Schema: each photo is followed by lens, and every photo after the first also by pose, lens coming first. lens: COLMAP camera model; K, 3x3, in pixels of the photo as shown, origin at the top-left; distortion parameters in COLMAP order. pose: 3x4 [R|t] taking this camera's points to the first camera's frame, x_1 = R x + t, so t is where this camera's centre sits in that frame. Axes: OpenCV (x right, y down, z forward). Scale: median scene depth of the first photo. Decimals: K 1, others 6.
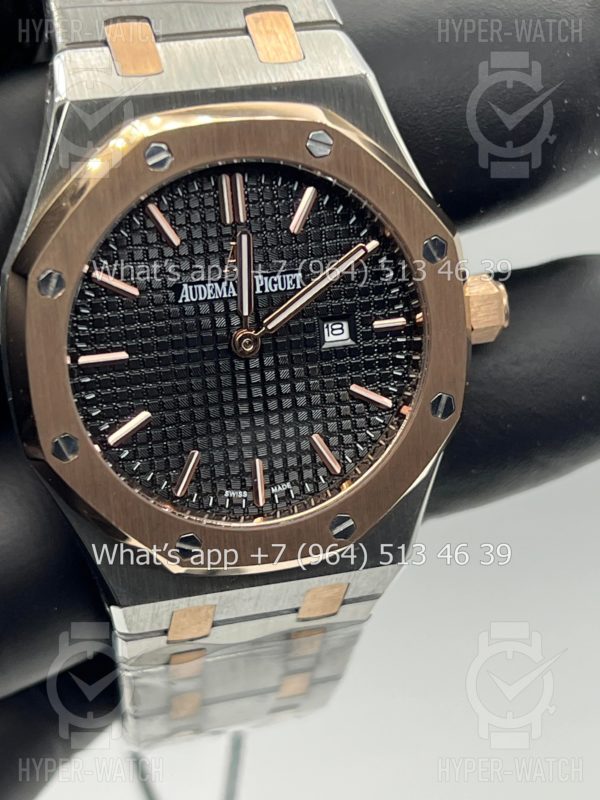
lens RADIAL K [[1959.8, 0, 299.6], [0, 1959.8, 400.7], [0, 0, 1]] dist [0.318934, 0.000000]
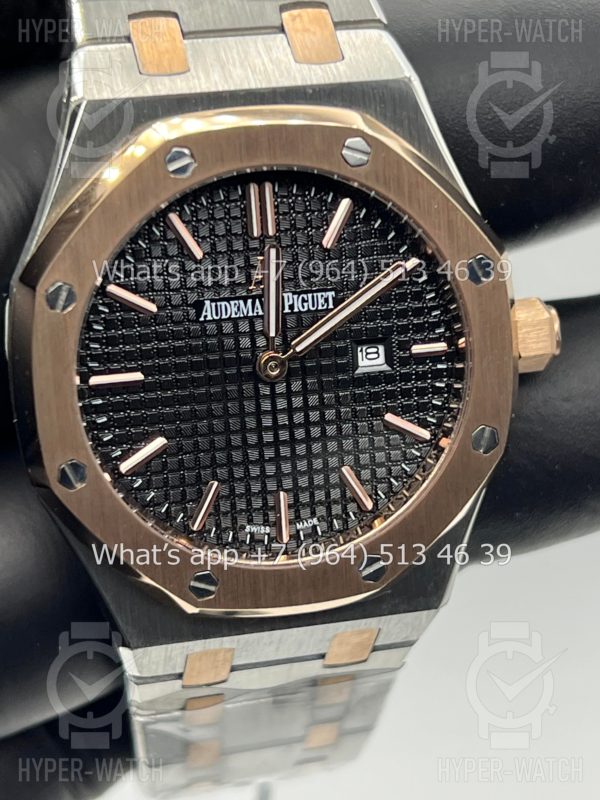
lens RADIAL K [[1959.8, 0, 303.4], [0, 1959.8, 402.2], [0, 0, 1]] dist [0.318934, 0.000000]
pose [[0.999047, 0.024589, -0.036072, 0.020994], [-0.024893, 0.999658, -0.008012, -0.005306], [0.035863, 0.008902, 0.999317, 0.078567]]
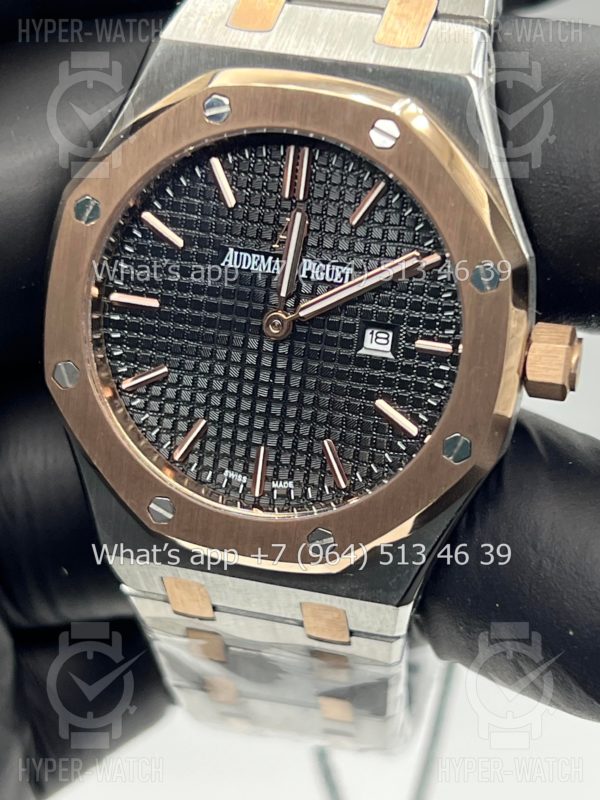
lens RADIAL K [[1959.8, 0, 302.0], [0, 1959.8, 396.2], [0, 0, 1]] dist [0.318934, 0.000000]
pose [[0.856673, 0.263396, -0.443547, 0.412276], [-0.277922, 0.960026, 0.033318, -0.030985], [0.434592, 0.094729, 0.895632, 0.156390]]
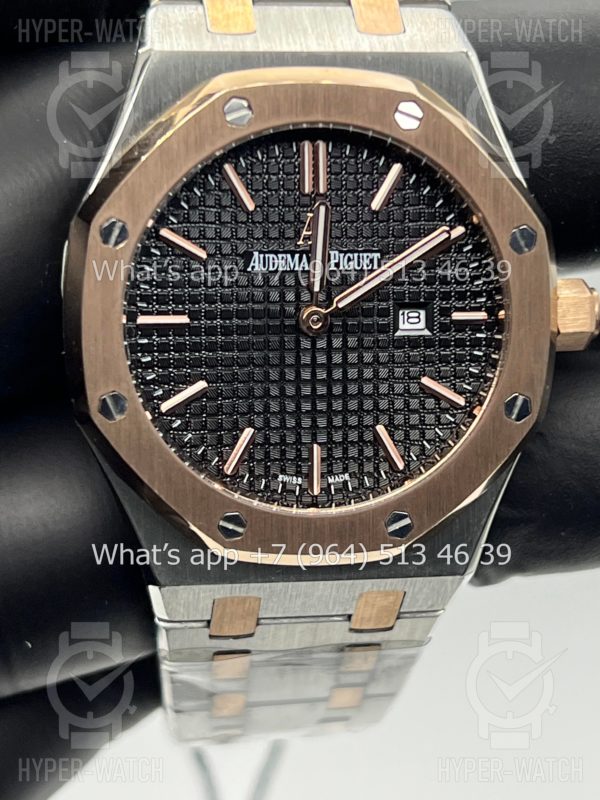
lens RADIAL K [[1959.8, 0, 305.4], [0, 1959.8, 402.0], [0, 0, 1]] dist [0.318934, 0.000000]
pose [[0.990854, 0.089920, -0.100607, 0.067489], [-0.097450, 0.992588, -0.072609, 0.079266], [0.093333, 0.081749, 0.992273, 0.057693]]
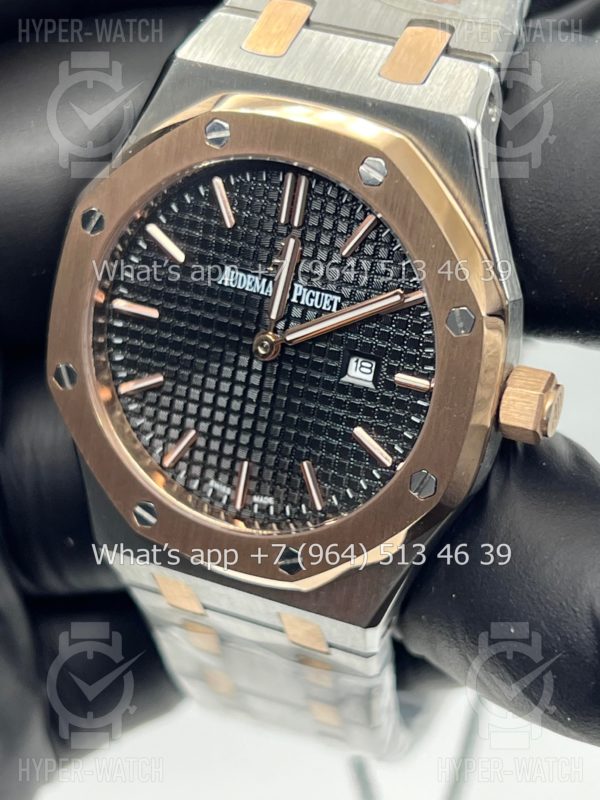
lens RADIAL K [[1959.8, 0, 298.1], [0, 1959.8, 401.3], [0, 0, 1]] dist [0.318934, 0.000000]
pose [[0.767241, 0.355123, -0.534069, 0.511765], [-0.341055, 0.931125, 0.129183, -0.134150], [0.543160, 0.083032, 0.835513, 0.197963]]
